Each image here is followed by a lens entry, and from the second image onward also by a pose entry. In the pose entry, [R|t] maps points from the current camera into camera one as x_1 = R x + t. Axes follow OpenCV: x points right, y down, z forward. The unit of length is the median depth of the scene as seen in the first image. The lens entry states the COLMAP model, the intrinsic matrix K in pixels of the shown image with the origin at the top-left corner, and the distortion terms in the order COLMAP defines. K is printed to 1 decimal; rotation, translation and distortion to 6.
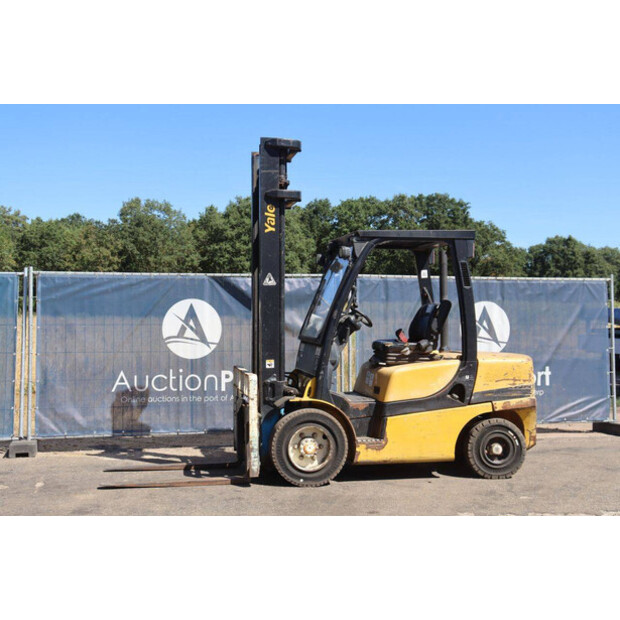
lens RADIAL K [[799.2, 0, 308.8], [0, 799.2, 303.3], [0, 0, 1]] dist [0.017604, 0.069936]
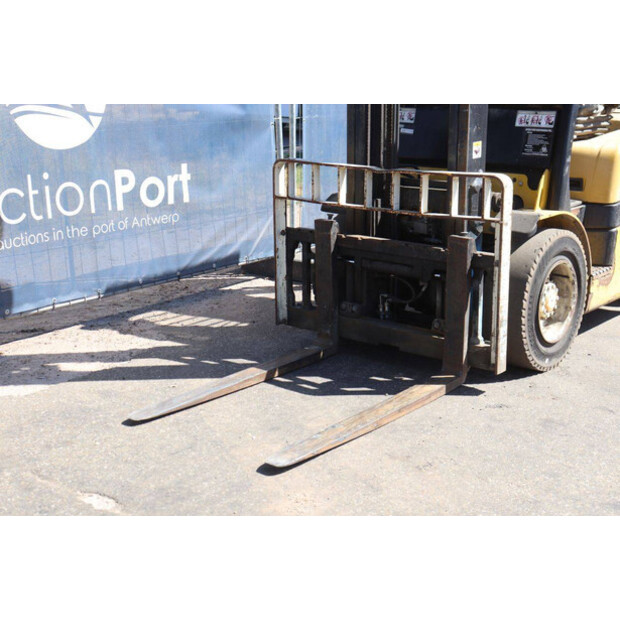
lens RADIAL K [[937.1, 0, 308.7], [0, 937.1, 307.7], [0, 0, 1]] dist [0.086389, 0.069522]
pose [[0.771905, -0.162792, 0.614542, -0.494988], [-0.002369, 0.965916, 0.258846, 0.018936], [-0.635734, -0.201260, 0.745209, 0.595599]]
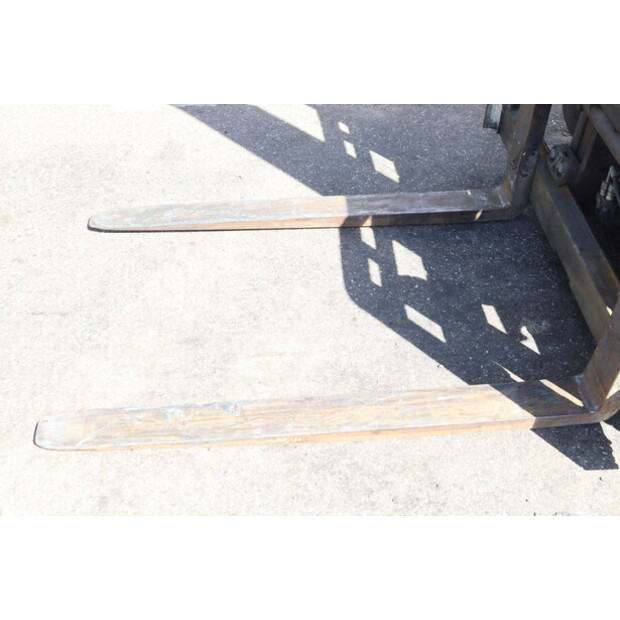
lens RADIAL K [[721.9, 0, 308.3], [0, 721.9, 309.8], [0, 0, 1]] dist [-0.017067, 0.026198]
pose [[0.992674, 0.091279, -0.079166, -0.131857], [-0.005191, 0.686813, 0.726815, 0.026493], [0.120715, -0.721079, 0.682255, 0.828101]]
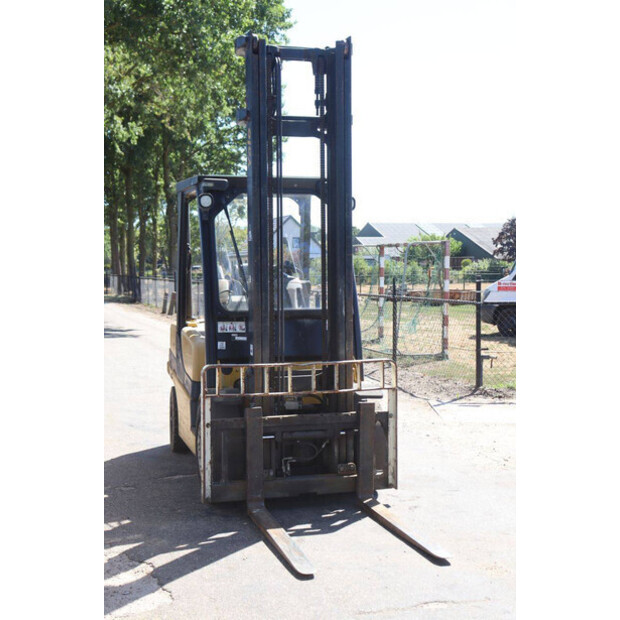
lens RADIAL K [[937.1, 0, 308.7], [0, 937.1, 307.7], [0, 0, 1]] dist [0.086389, 0.069522]
pose [[-0.094256, -0.049129, 0.994335, -0.918765], [-0.006352, 0.998791, 0.048747, -0.003396], [-0.995528, -0.001721, -0.094455, 1.117955]]
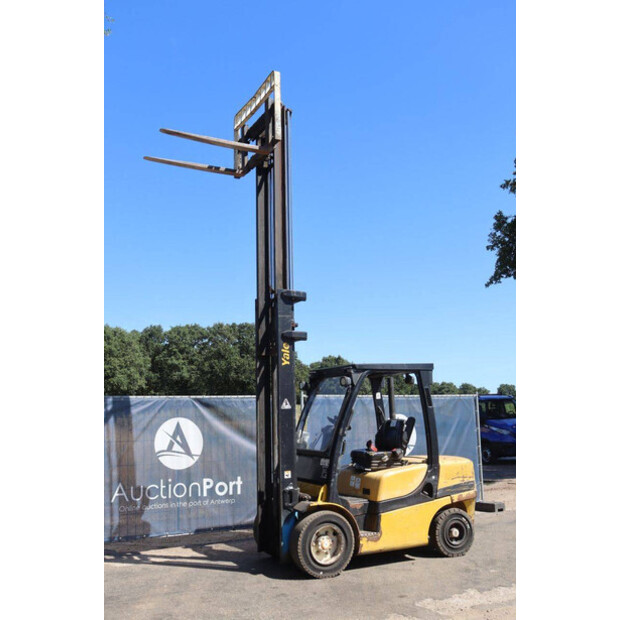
lens RADIAL K [[624.7, 0, 305.9], [0, 624.7, 307.5], [0, 0, 1]] dist [-0.109692, 0.206501]
pose [[0.962851, 0.025672, 0.268809, -0.273324], [0.017138, 0.987654, -0.155709, -0.025921], [-0.269488, 0.154531, 0.950524, 0.064472]]
